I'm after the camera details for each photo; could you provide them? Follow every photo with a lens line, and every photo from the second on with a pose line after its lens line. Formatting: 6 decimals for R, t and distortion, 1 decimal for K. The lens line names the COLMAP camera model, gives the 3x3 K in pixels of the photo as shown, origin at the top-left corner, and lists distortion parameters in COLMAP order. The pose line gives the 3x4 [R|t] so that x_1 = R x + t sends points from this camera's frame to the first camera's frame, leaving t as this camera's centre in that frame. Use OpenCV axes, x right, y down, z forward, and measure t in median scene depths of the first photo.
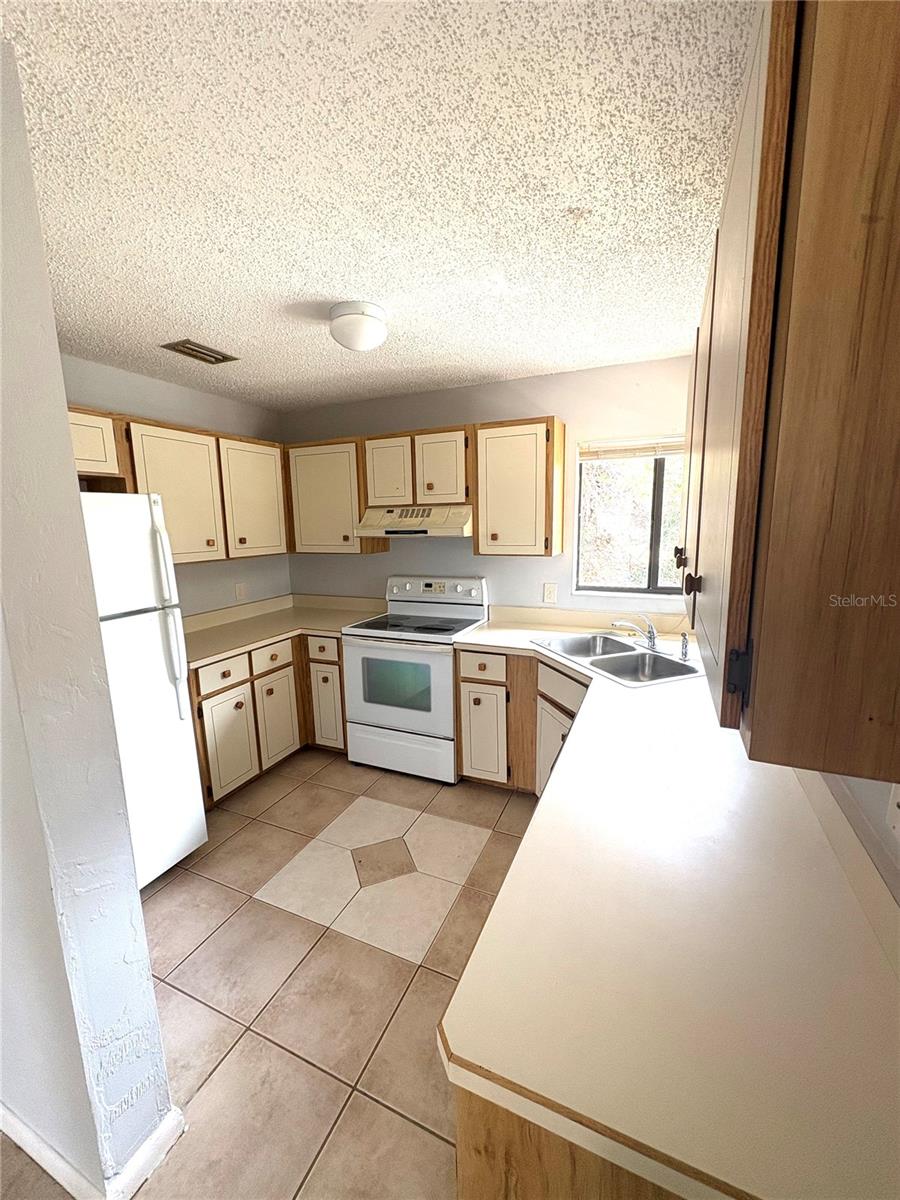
lens RADIAL K [[475.5, 0, 450.4], [0, 475.5, 600.7], [0, 0, 1]] dist [-0.000297, -0.000002]
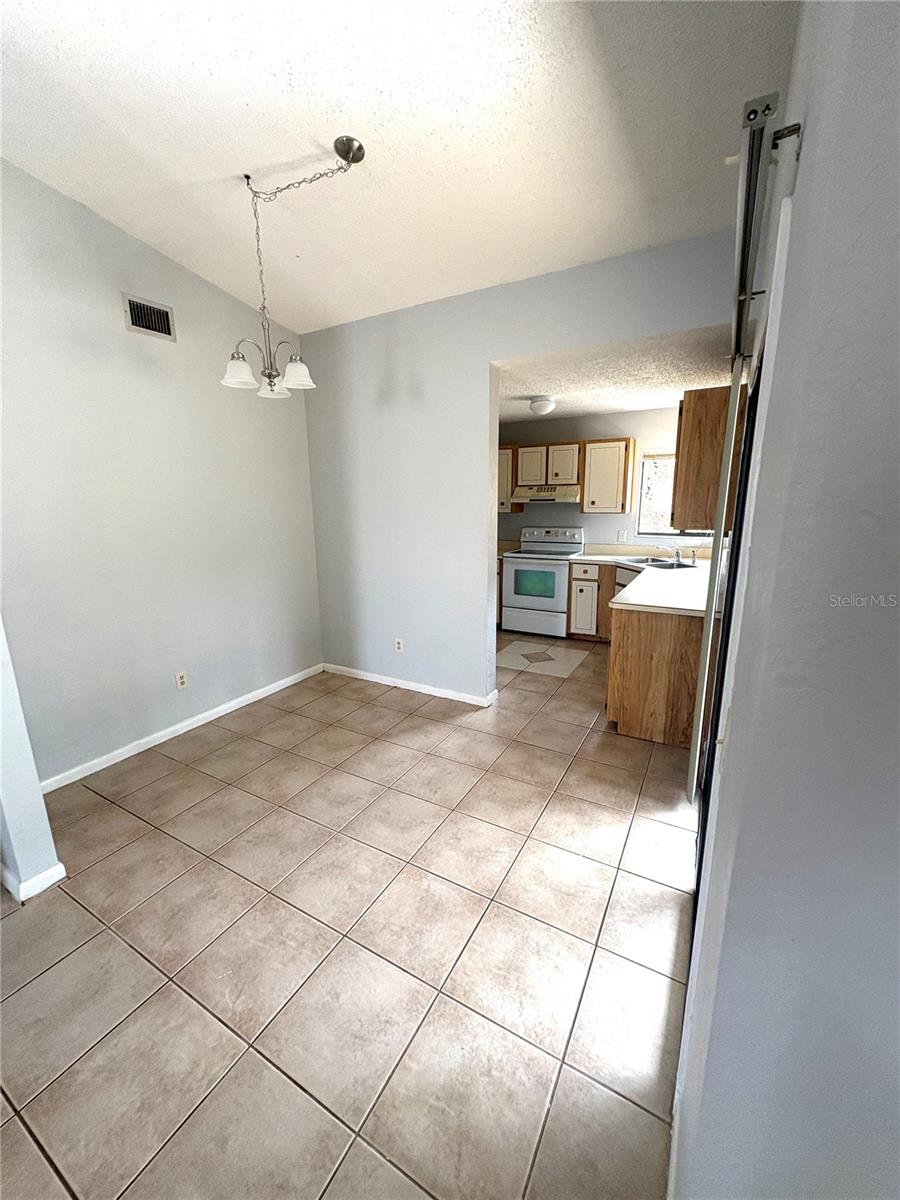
lens RADIAL K [[475.5, 0, 448.6], [0, 475.5, 602.8], [0, 0, 1]] dist [-0.000297, -0.000002]
pose [[0.994576, 0.028374, -0.100066, -0.259446], [-0.023130, 0.998317, 0.053185, 0.160807], [0.101407, -0.050582, 0.993558, -0.871040]]
